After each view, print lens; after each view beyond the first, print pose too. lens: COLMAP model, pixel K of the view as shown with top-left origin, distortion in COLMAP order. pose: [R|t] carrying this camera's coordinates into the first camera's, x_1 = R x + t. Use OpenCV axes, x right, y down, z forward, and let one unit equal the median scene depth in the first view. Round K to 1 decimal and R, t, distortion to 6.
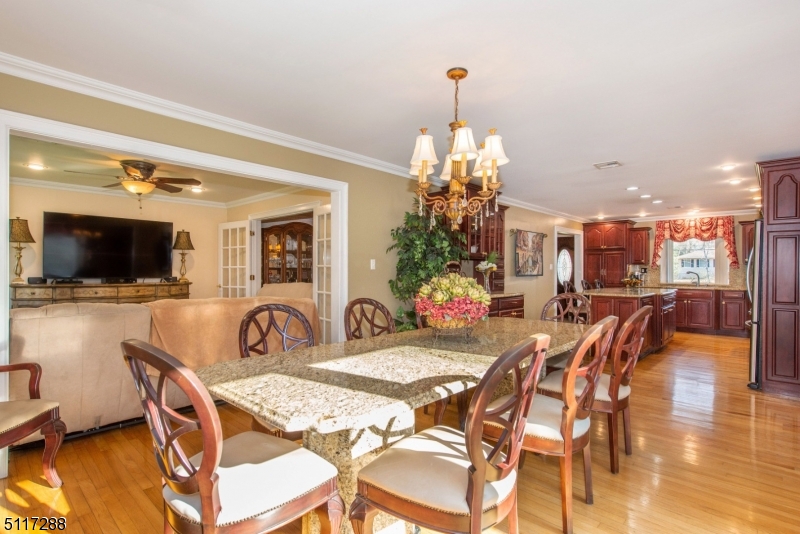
lens RADIAL K [[408.2, 0, 398.3], [0, 408.2, 266.8], [0, 0, 1]] dist [0.027543, 0.001499]
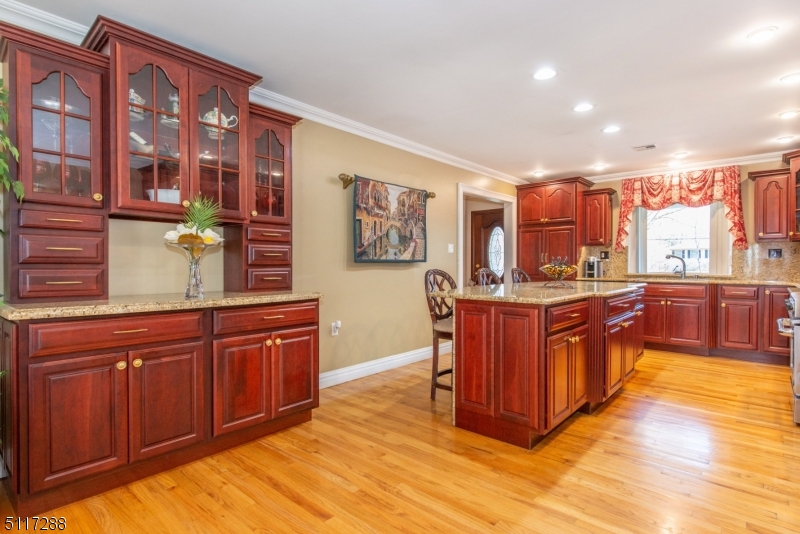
lens RADIAL K [[408.2, 0, 402.1], [0, 408.2, 268.8], [0, 0, 1]] dist [0.027543, 0.001499]
pose [[0.999800, -0.005012, 0.019362, 0.274730], [0.004616, 0.999781, 0.020434, 0.017103], [-0.019460, -0.020340, 0.999604, 0.366484]]
